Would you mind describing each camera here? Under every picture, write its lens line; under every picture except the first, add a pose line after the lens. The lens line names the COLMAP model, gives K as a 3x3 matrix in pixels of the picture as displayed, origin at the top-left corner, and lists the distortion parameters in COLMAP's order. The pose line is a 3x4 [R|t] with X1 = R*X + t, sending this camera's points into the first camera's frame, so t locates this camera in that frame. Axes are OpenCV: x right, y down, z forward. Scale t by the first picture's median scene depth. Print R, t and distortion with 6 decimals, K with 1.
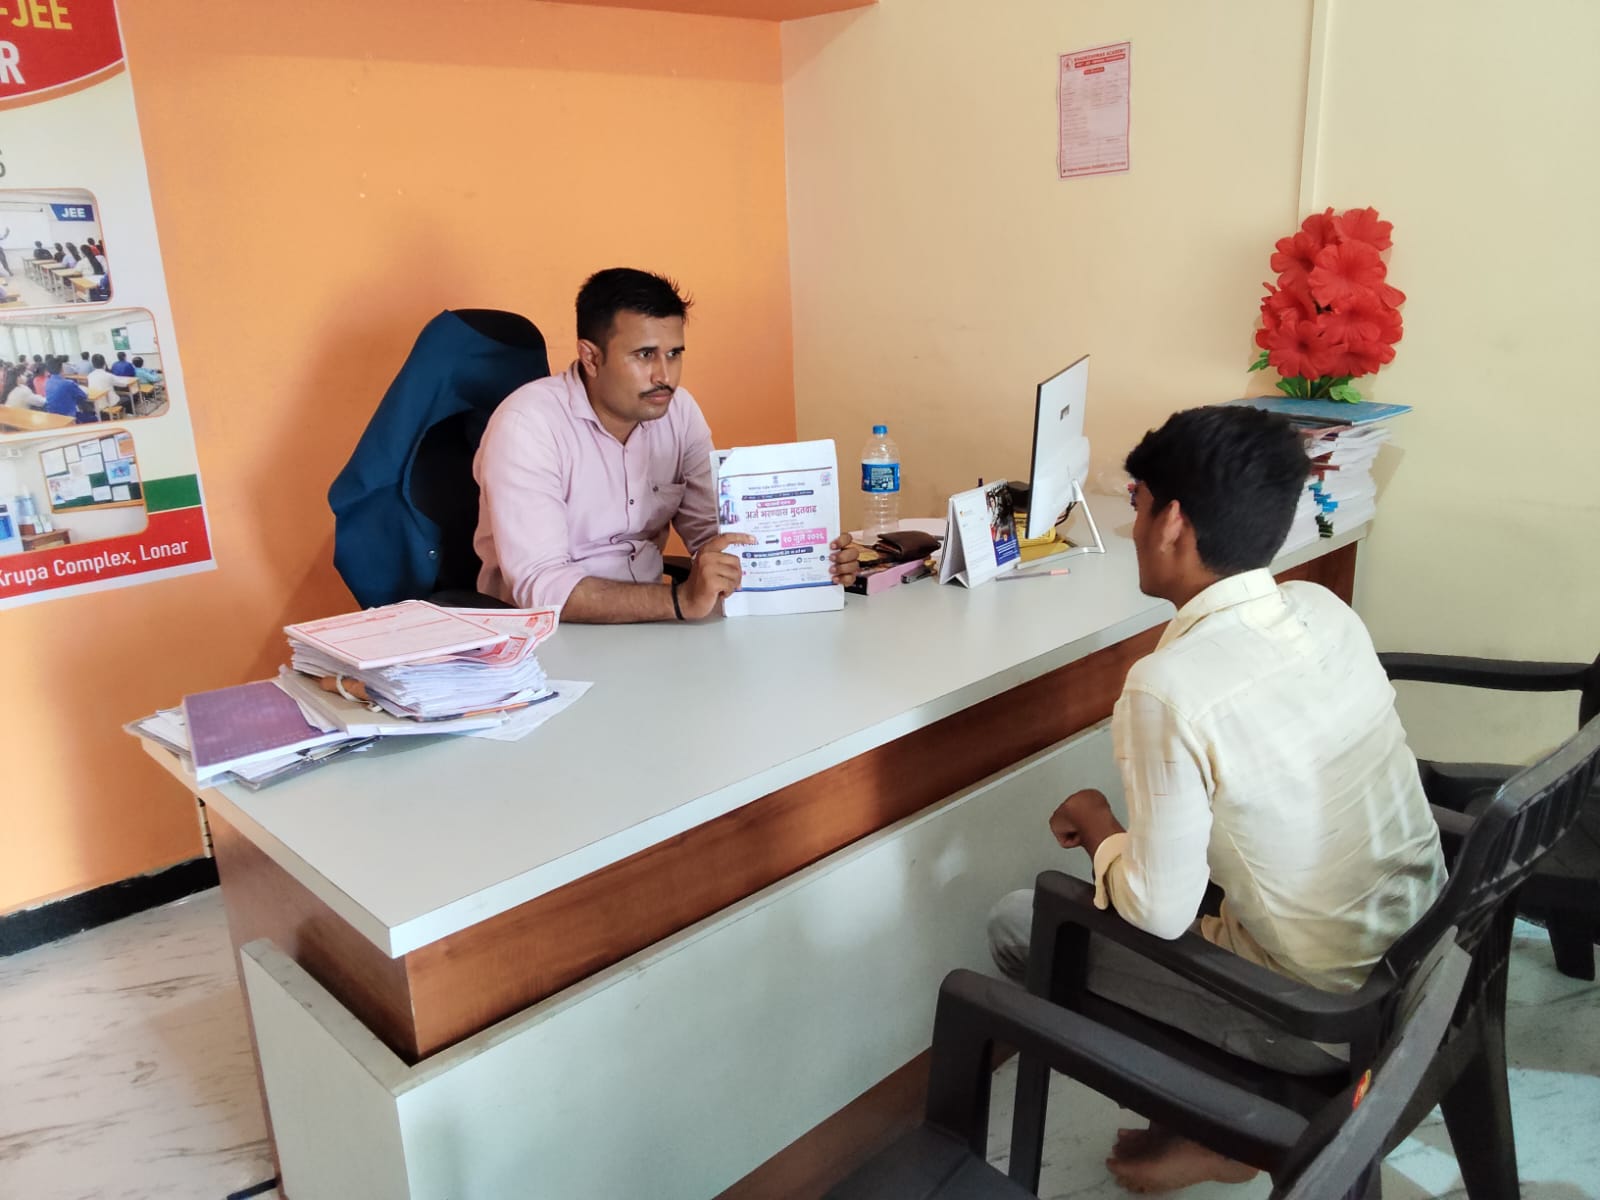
lens RADIAL K [[1286.8, 0, 806.8], [0, 1286.8, 599.6], [0, 0, 1]] dist [-0.010226, 0.013123]
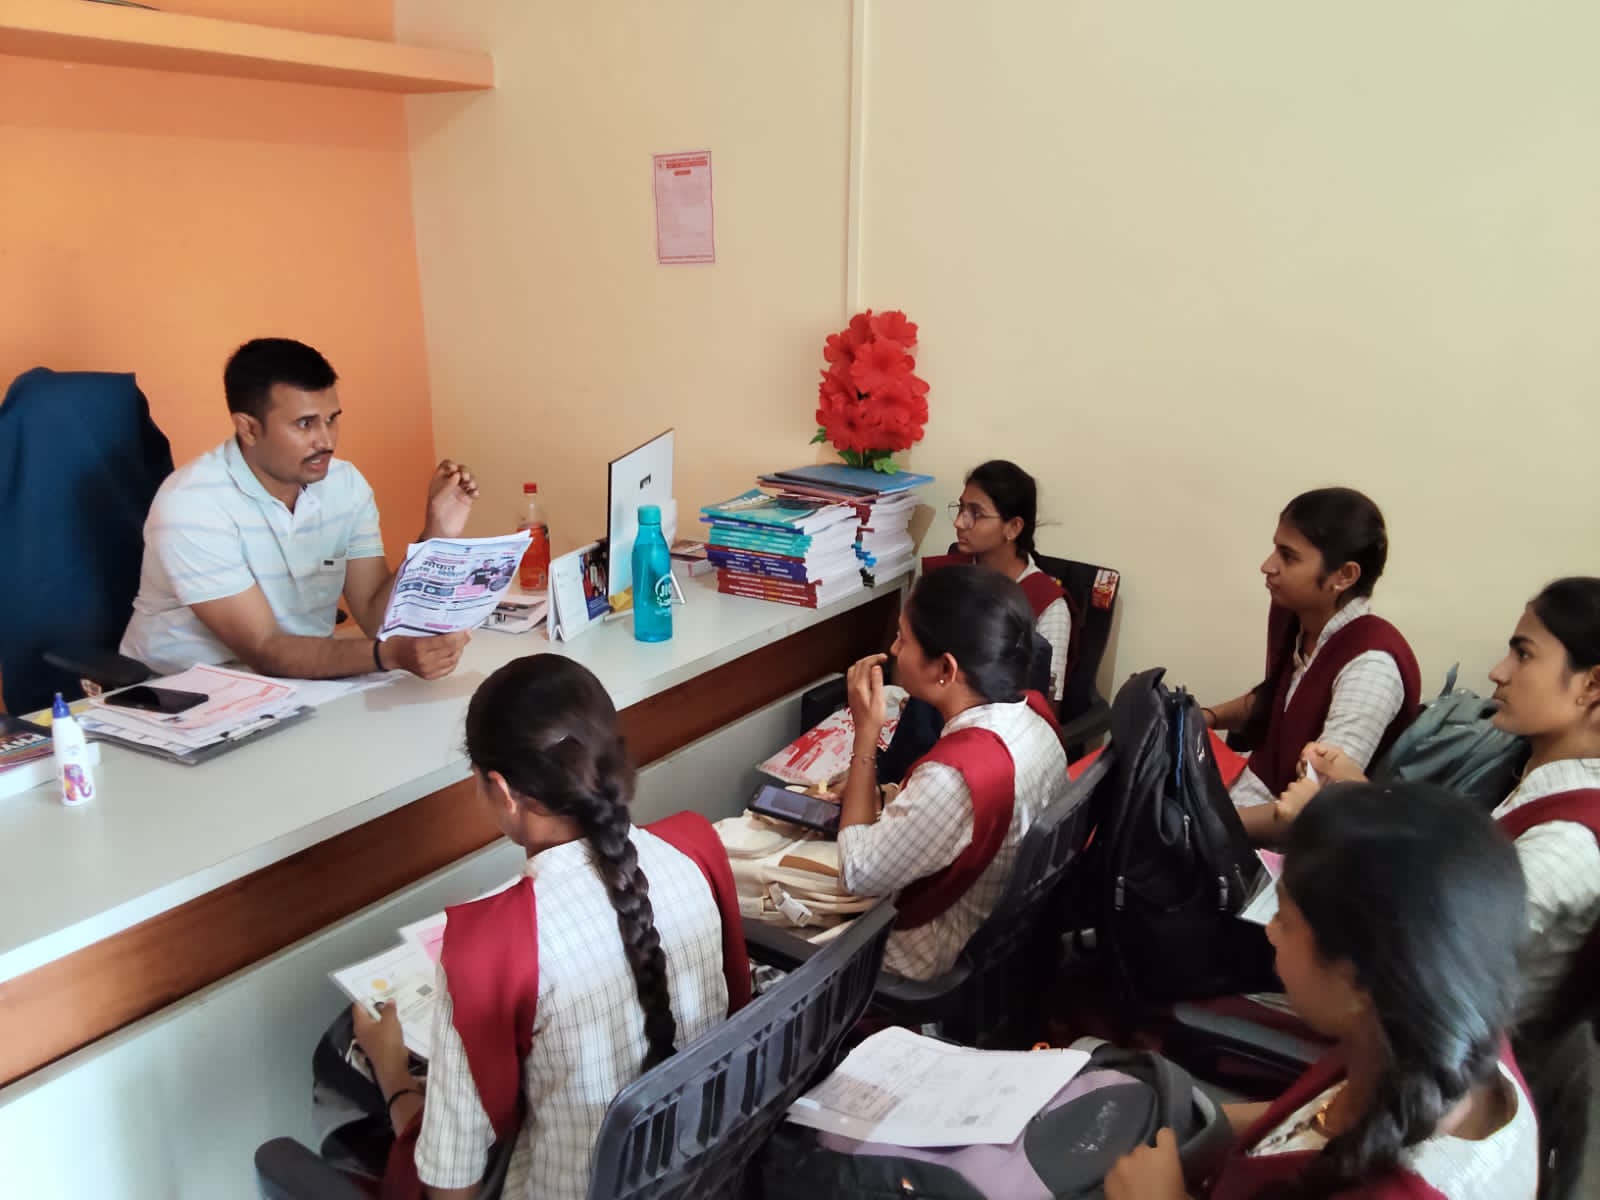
lens RADIAL K [[1259.4, 0, 802.5], [0, 1259.4, 595.6], [0, 0, 1]] dist [0.107250, -0.219334]
pose [[0.975745, -0.017928, 0.218176, 0.085854], [0.020831, 0.999722, -0.011011, -0.028101], [-0.217918, 0.015289, 0.975847, -0.124744]]
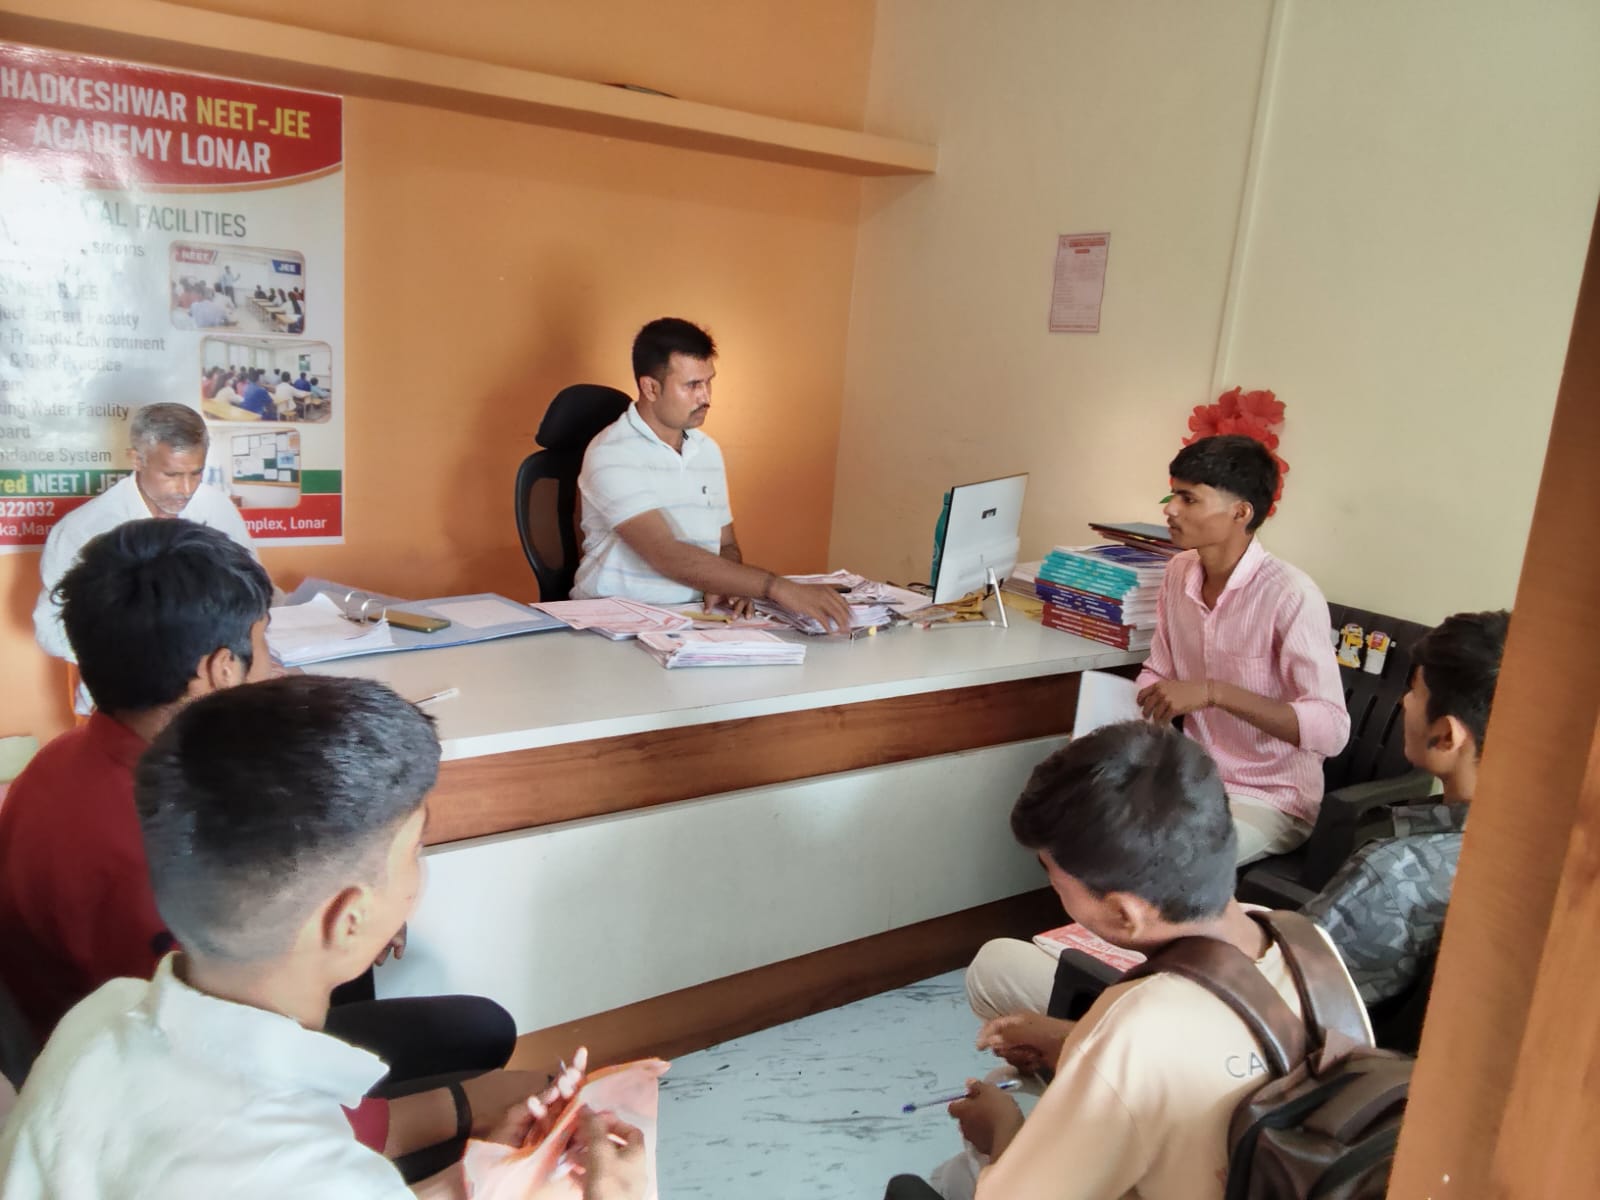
lens RADIAL K [[1259.5, 0, 788.1], [0, 1259.5, 591.3], [0, 0, 1]] dist [0.064645, -0.088046]
pose [[0.981930, 0.147977, -0.117964, 0.156250], [-0.156071, 0.985762, -0.062573, 0.037229], [0.107025, 0.079853, 0.991044, -0.246102]]
